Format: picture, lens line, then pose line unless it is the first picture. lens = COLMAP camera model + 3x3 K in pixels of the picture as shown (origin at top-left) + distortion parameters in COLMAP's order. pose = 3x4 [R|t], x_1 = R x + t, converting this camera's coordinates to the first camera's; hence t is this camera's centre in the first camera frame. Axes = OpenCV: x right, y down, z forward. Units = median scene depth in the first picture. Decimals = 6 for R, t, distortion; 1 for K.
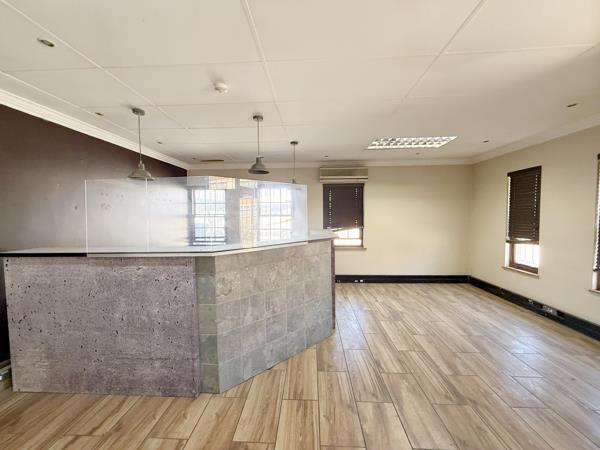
lens RADIAL K [[239.6, 0, 297.4], [0, 239.6, 224.7], [0, 0, 1]] dist [0.001642, 0.000440]
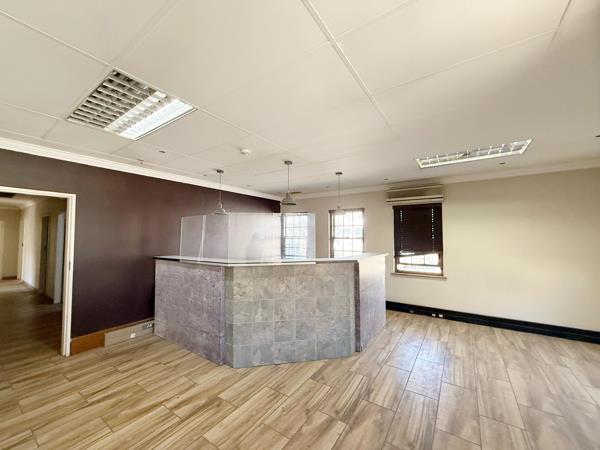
lens RADIAL K [[239.6, 0, 297.9], [0, 239.6, 224.4], [0, 0, 1]] dist [0.001642, 0.000440]
pose [[0.854262, -0.018381, -0.519518, 0.585537], [-0.028602, 0.996199, -0.082277, -0.011958], [0.519055, 0.085145, 0.850489, -0.039416]]
